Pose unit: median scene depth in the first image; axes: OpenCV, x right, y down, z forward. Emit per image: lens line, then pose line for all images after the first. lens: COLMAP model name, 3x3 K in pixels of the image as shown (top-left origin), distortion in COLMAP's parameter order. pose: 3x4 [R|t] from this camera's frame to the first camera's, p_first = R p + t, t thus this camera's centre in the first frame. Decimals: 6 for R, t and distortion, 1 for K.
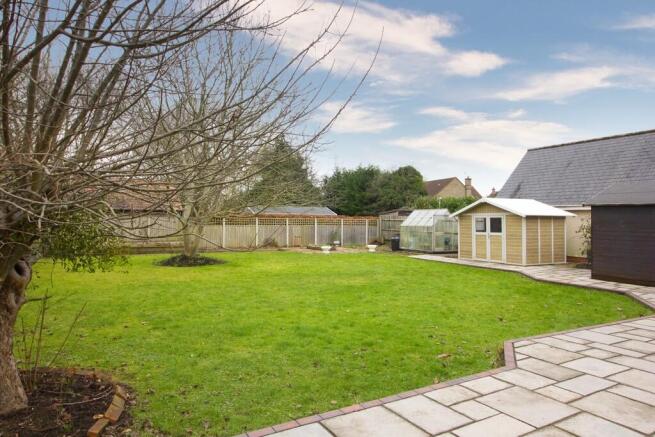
lens RADIAL K [[428.7, 0, 305.1], [0, 428.7, 219.7], [0, 0, 1]] dist [-0.024397, 0.000658]
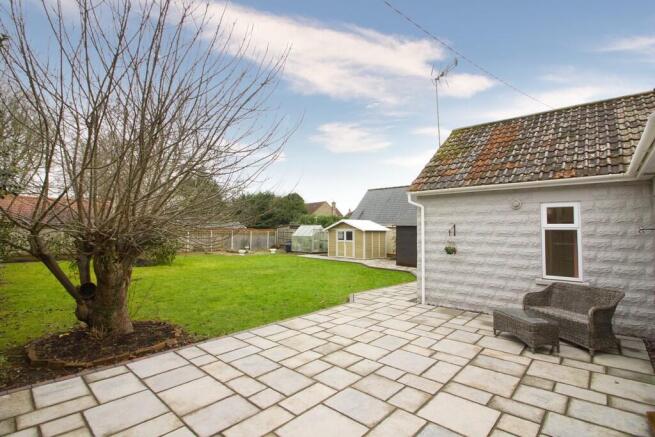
lens RADIAL K [[314.0, 0, 327.5], [0, 314.0, 218.5], [0, 0, 1]] dist [-0.000899, -0.000051]
pose [[0.941085, 0.016069, 0.337788, -0.041596], [-0.003871, 0.999317, -0.036754, -0.007815], [-0.338147, 0.033282, 0.940504, -0.108715]]
